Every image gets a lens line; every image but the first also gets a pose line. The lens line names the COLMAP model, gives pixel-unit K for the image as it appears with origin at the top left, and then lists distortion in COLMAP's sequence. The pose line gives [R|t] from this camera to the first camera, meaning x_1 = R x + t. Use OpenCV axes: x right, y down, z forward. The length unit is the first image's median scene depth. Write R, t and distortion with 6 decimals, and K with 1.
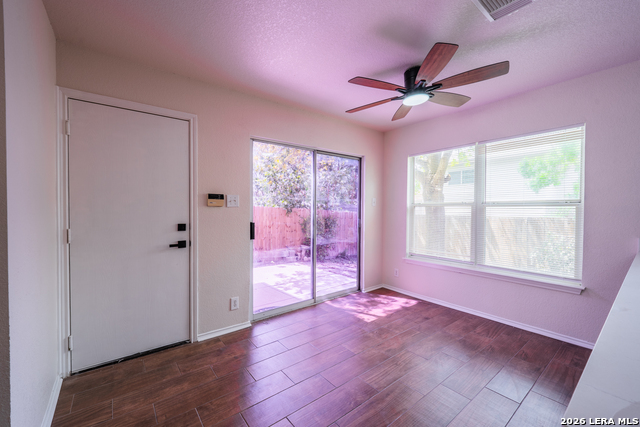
lens RADIAL K [[260.9, 0, 315.5], [0, 260.9, 213.8], [0, 0, 1]] dist [-0.000602, -0.000407]
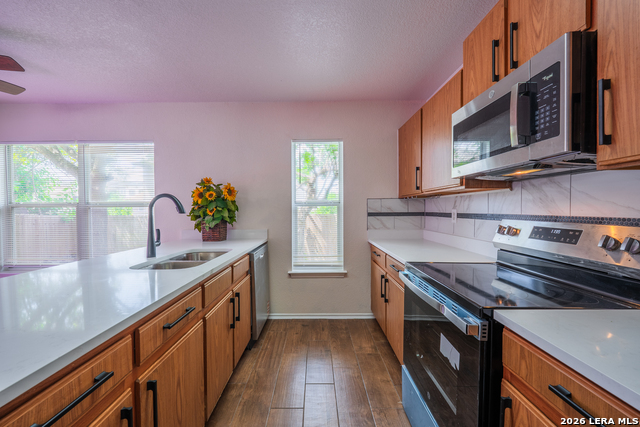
lens RADIAL K [[260.9, 0, 315.5], [0, 260.9, 213.8], [0, 0, 1]] dist [-0.000602, -0.000407]
pose [[0.612441, -0.018366, 0.790303, 0.384732], [0.019189, 0.999781, 0.008364, 0.006366], [-0.790284, 0.010043, 0.612659, -0.288367]]
